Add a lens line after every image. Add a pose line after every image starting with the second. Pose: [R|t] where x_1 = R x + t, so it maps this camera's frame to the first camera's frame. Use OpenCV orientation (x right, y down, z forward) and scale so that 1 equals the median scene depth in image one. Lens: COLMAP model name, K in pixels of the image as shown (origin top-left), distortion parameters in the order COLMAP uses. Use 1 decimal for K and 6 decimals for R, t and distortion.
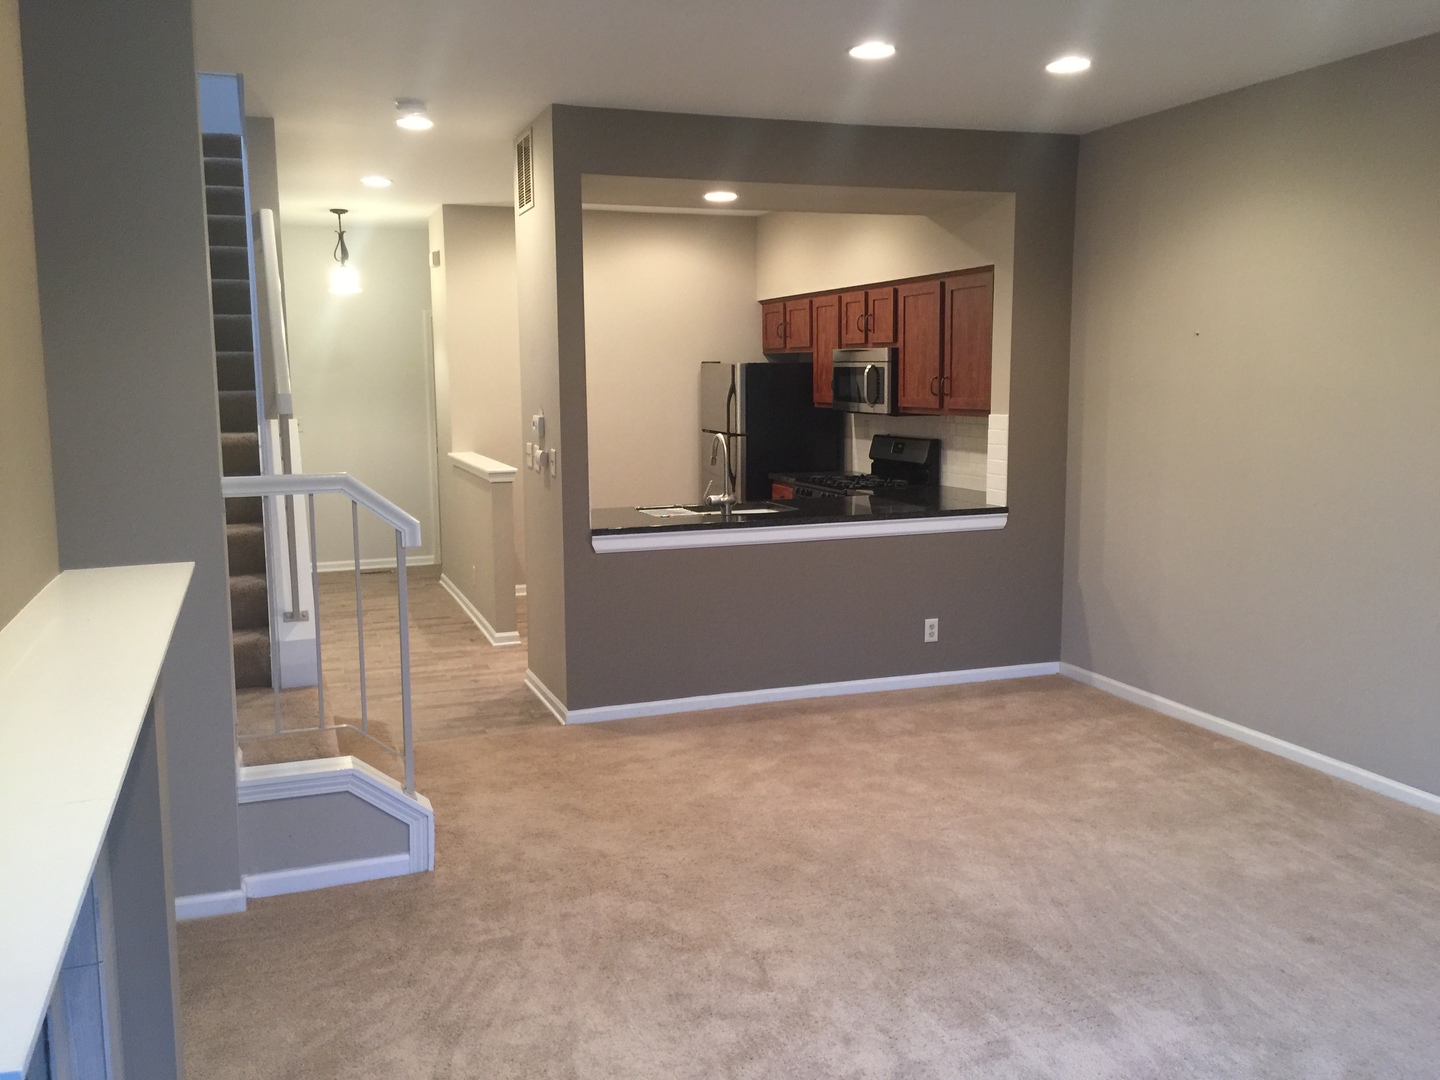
lens RADIAL K [[1231.0, 0, 729.7], [0, 1231.0, 534.6], [0, 0, 1]] dist [0.060124, -0.049230]
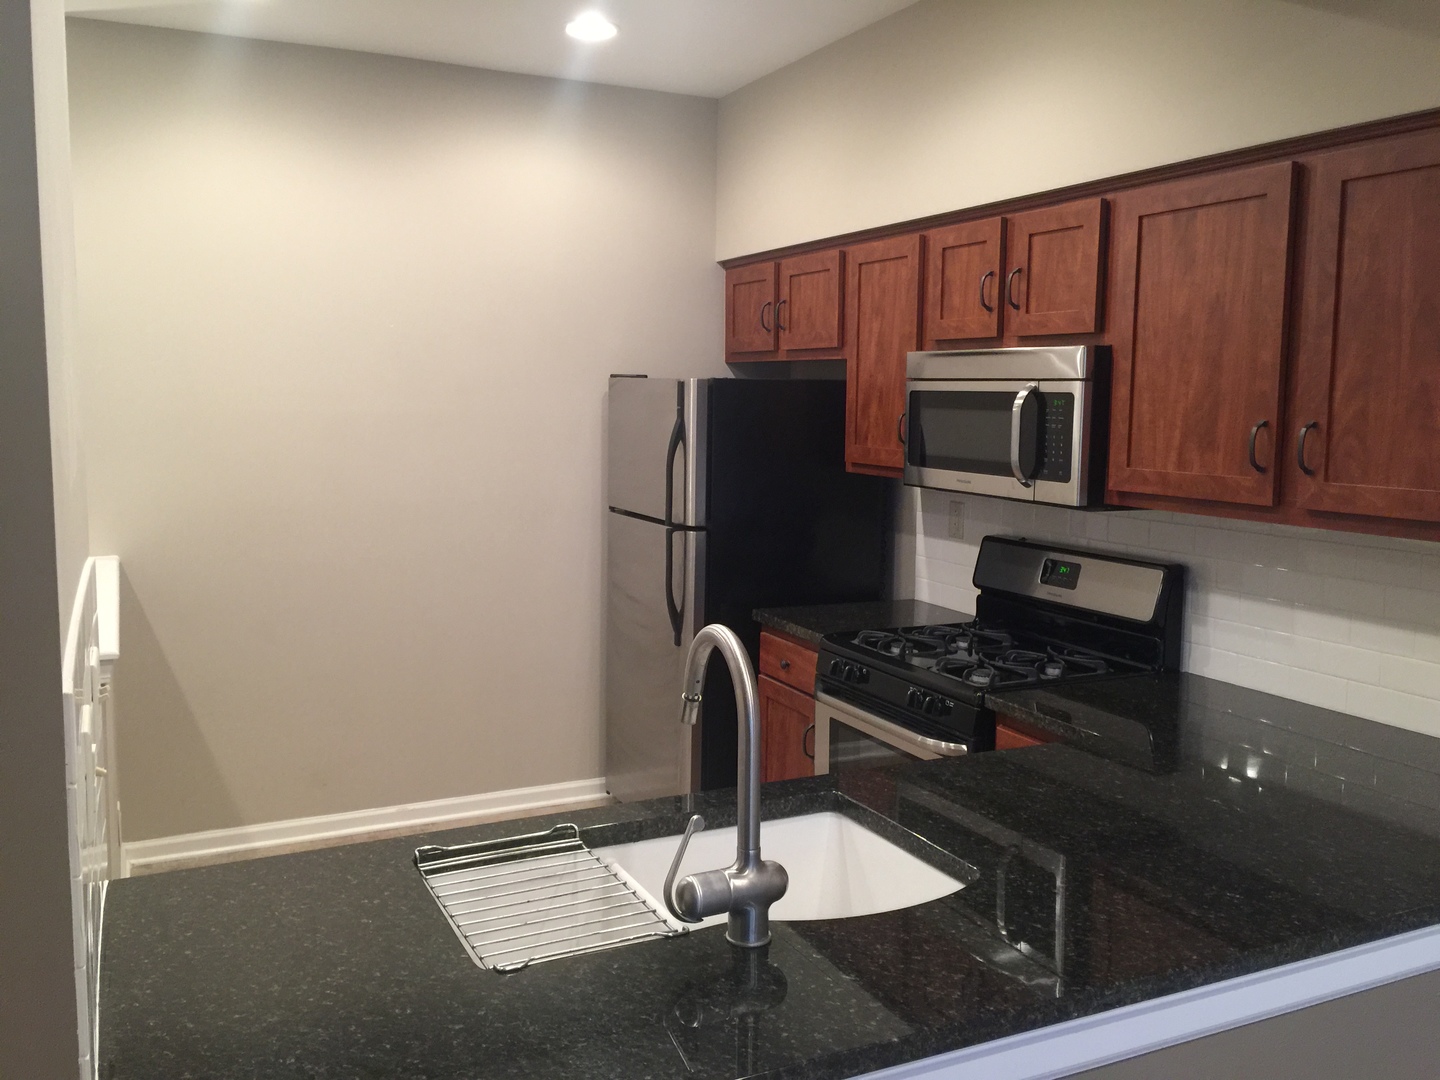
lens RADIAL K [[1231.0, 0, 721.3], [0, 1231.0, 532.4], [0, 0, 1]] dist [0.060124, -0.049230]
pose [[0.995546, 0.008805, 0.093867, -0.029679], [-0.006994, 0.999783, -0.019599, -0.080881], [-0.094019, 0.018855, 0.995392, 0.605082]]
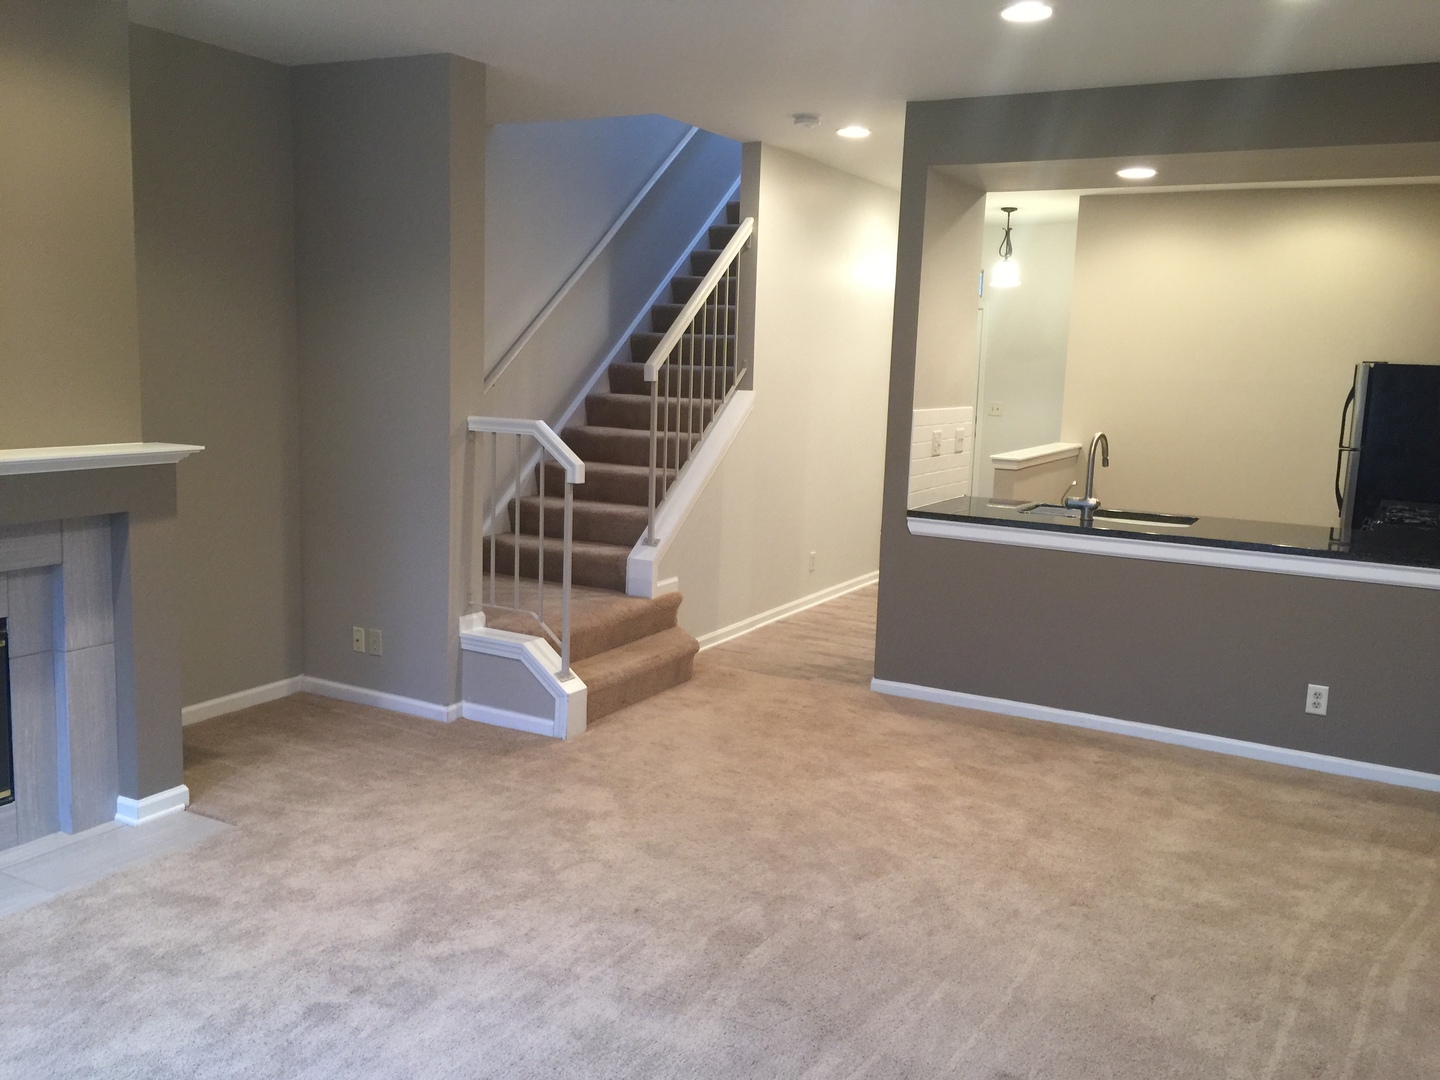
lens RADIAL K [[1231.0, 0, 719.7], [0, 1231.0, 542.4], [0, 0, 1]] dist [0.060124, -0.049230]
pose [[0.648889, 0.145038, -0.746931, 0.423720], [-0.139698, 0.987686, 0.070426, -0.021498], [0.747949, 0.058646, 0.661161, 0.148633]]
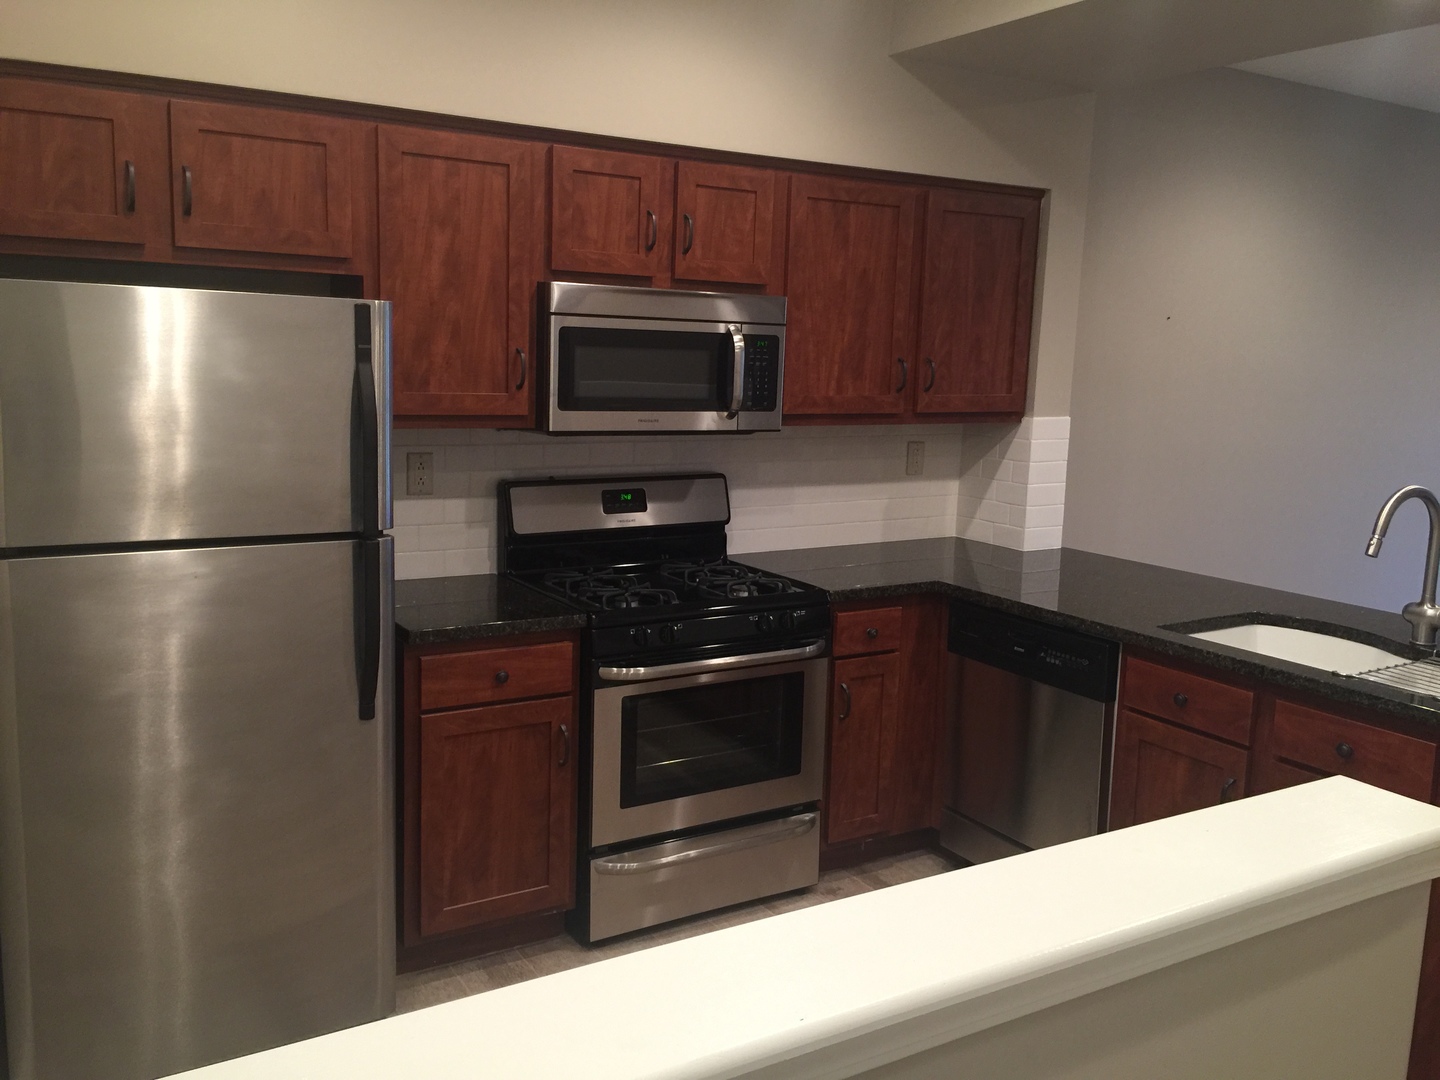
lens RADIAL K [[1231.0, 0, 722.1], [0, 1231.0, 536.3], [0, 0, 1]] dist [0.060124, -0.049230]
pose [[-0.194250, -0.149673, 0.969466, -0.361941], [0.101422, 0.979930, 0.171610, -0.144770], [-0.975695, 0.131660, -0.175171, 1.124332]]
